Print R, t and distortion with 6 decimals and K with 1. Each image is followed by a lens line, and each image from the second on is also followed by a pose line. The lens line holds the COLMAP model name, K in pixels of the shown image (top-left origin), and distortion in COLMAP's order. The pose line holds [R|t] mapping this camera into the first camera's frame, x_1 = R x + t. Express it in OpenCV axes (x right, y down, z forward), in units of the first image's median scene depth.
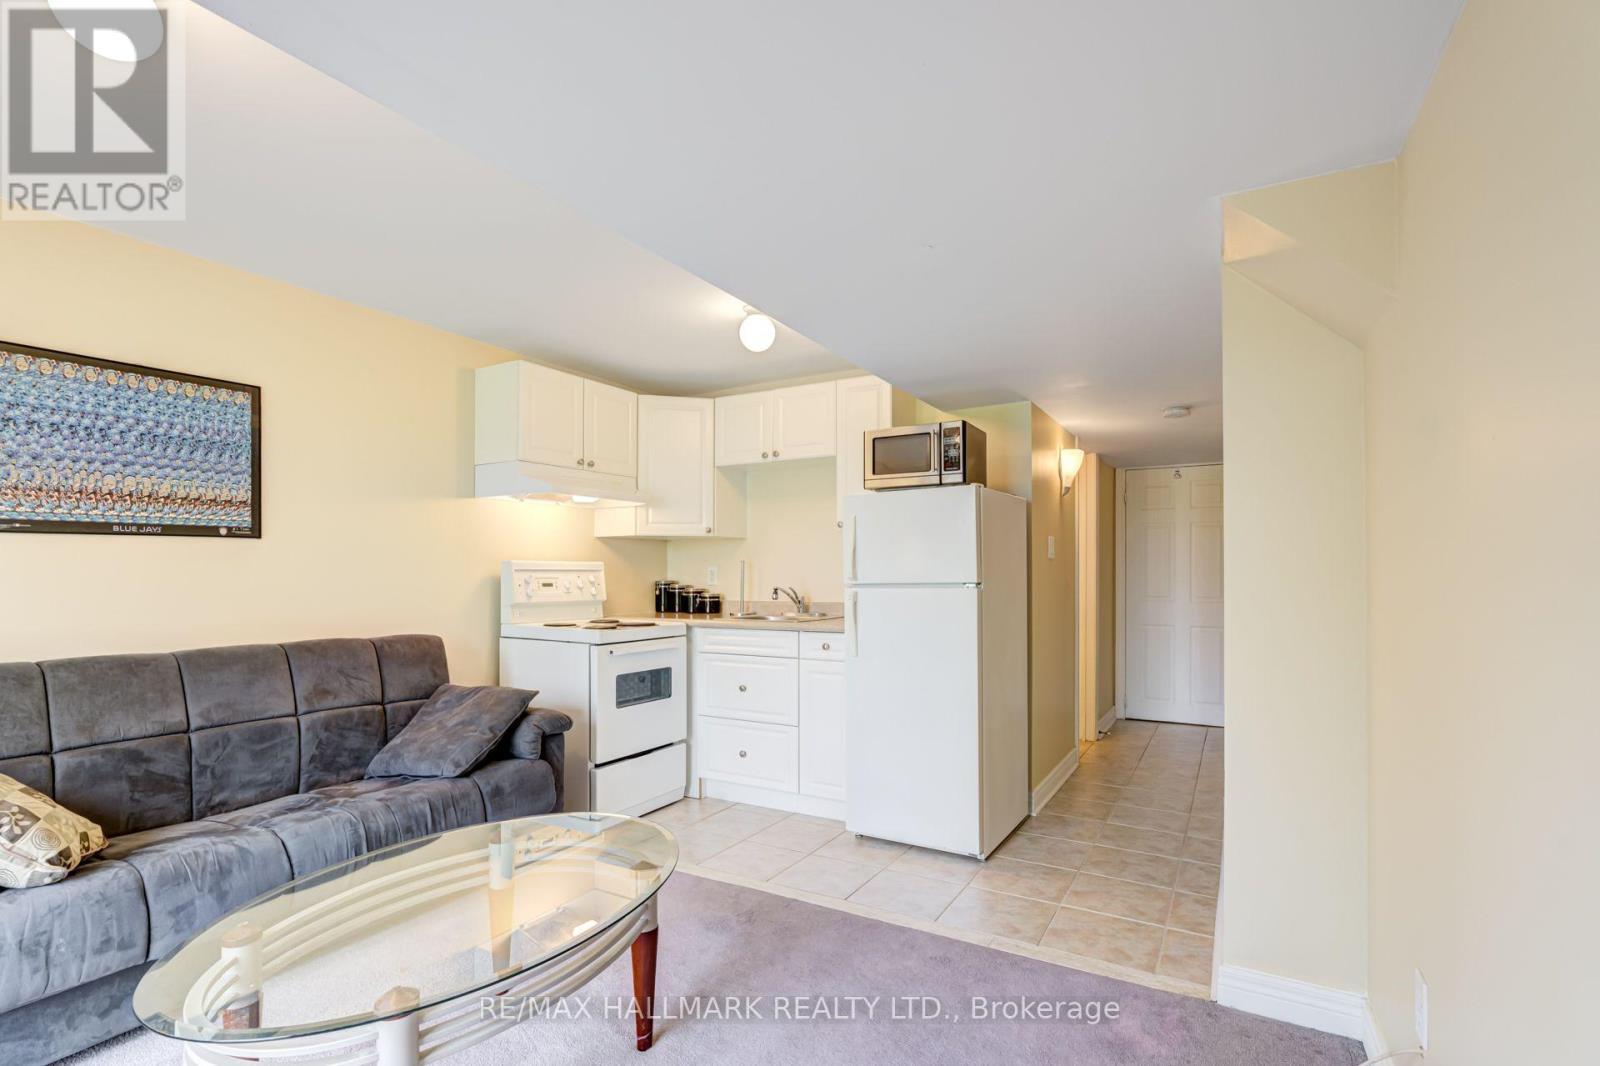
lens RADIAL K [[754.3, 0, 801.3], [0, 754.3, 567.7], [0, 0, 1]] dist [-0.002927, 0.000099]
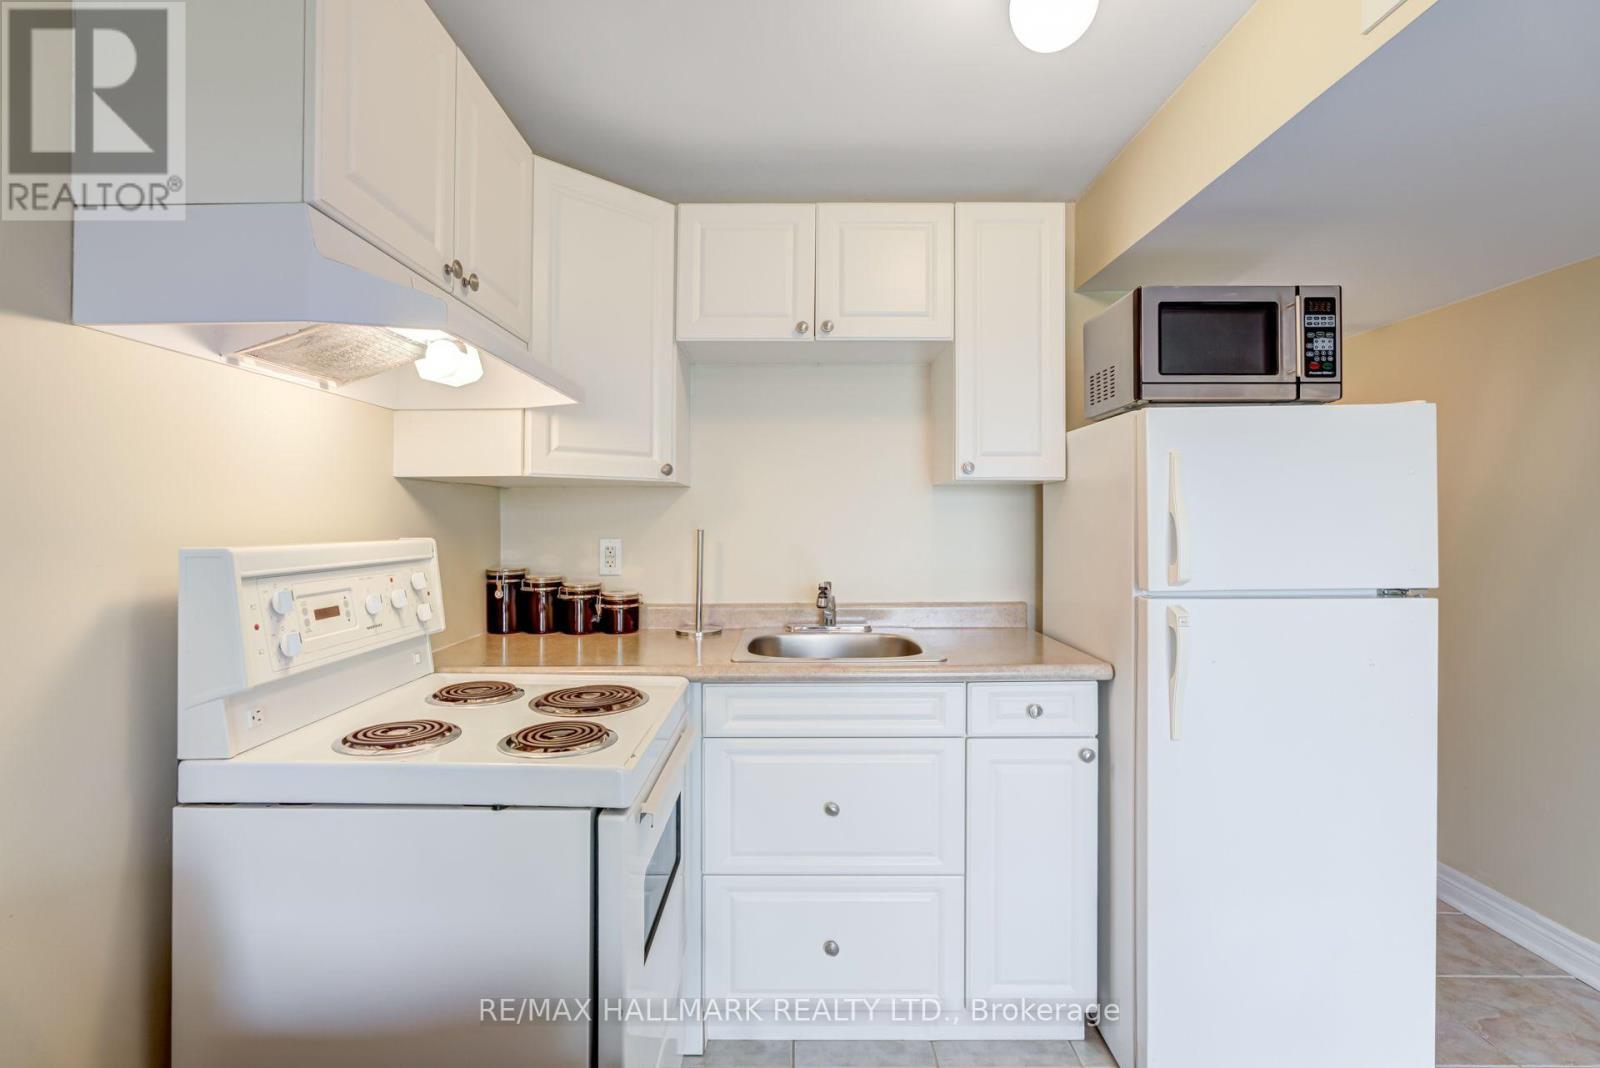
lens RADIAL K [[738.5, 0, 789.4], [0, 738.5, 512.8], [0, 0, 1]] dist [-0.001436, -0.001277]
pose [[0.864598, 0.004239, 0.502446, -0.405049], [-0.003205, 0.999991, -0.002921, -0.028339], [-0.502453, 0.000915, 0.864604, 0.752417]]
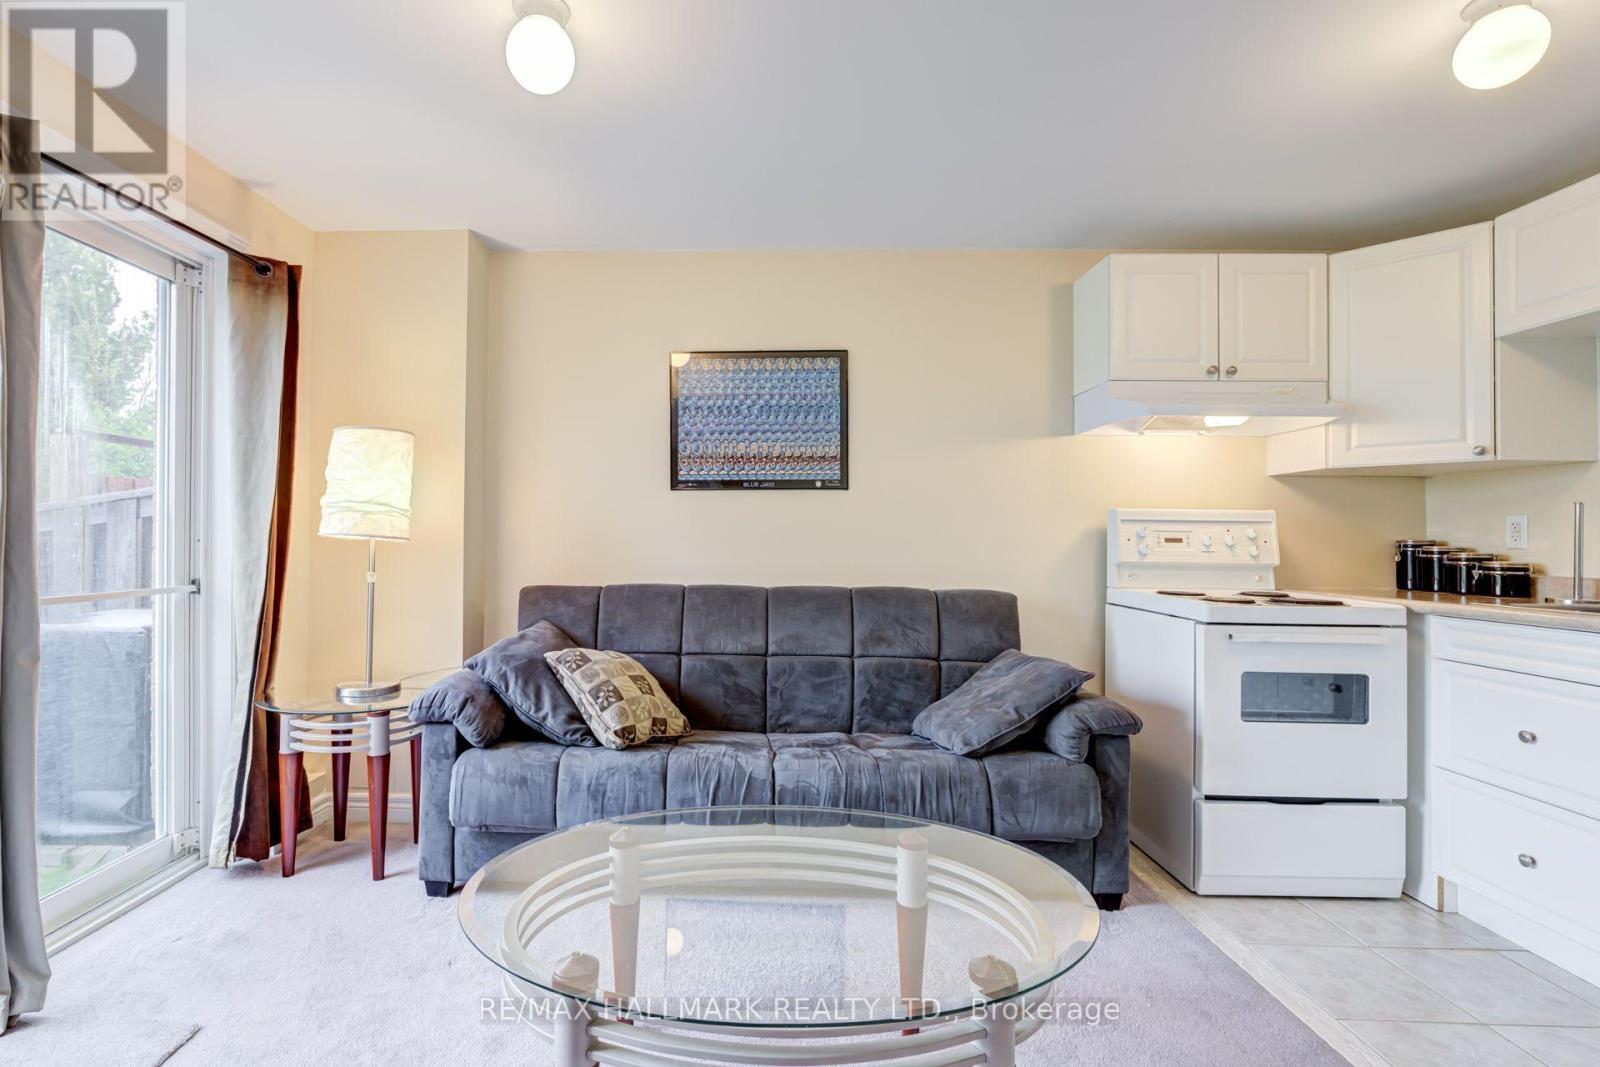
lens RADIAL K [[759.7, 0, 719.9], [0, 759.7, 525.0], [0, 0, 1]] dist [-0.028771, 0.011830]
pose [[0.473183, -0.007581, -0.880932, 0.144066], [-0.006390, 0.999907, -0.012038, 0.024444], [0.880941, 0.011325, 0.473091, 0.299971]]
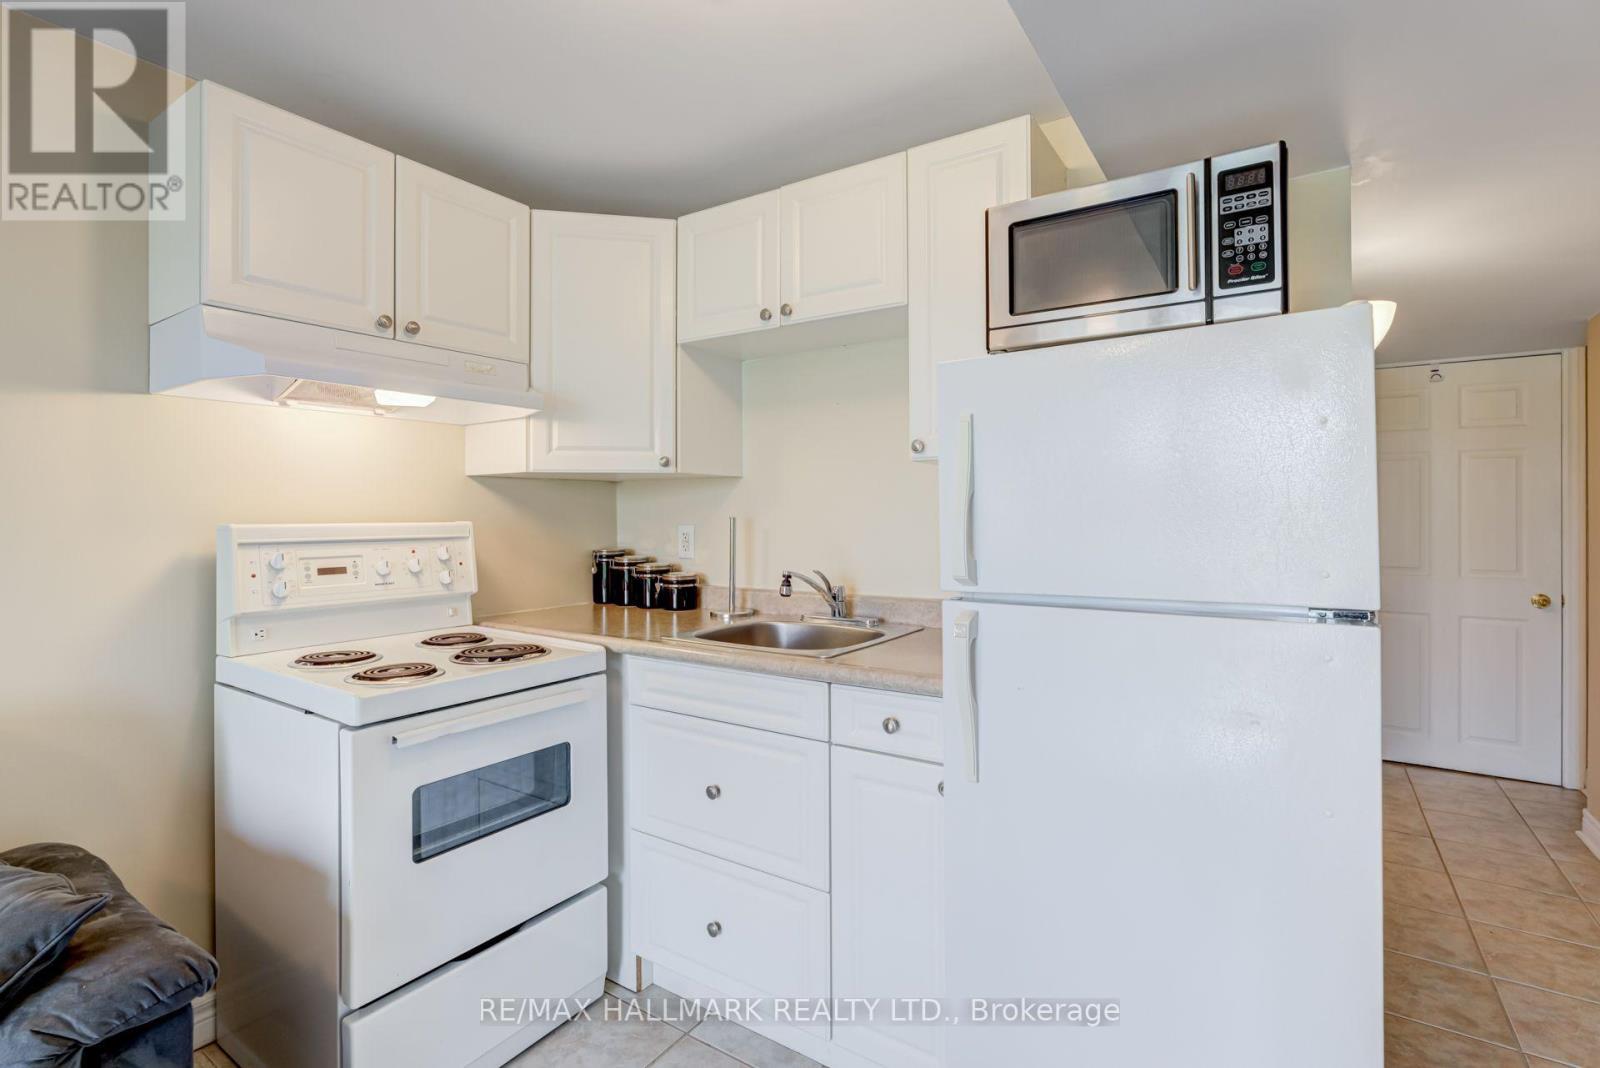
lens RADIAL K [[744.9, 0, 811.8], [0, 744.9, 508.3], [0, 0, 1]] dist [-0.010791, 0.000533]
pose [[0.998966, -0.003056, -0.045353, 0.007168], [0.003014, 0.999995, -0.000984, -0.021888], [0.045355, 0.000846, 0.998971, 0.652585]]
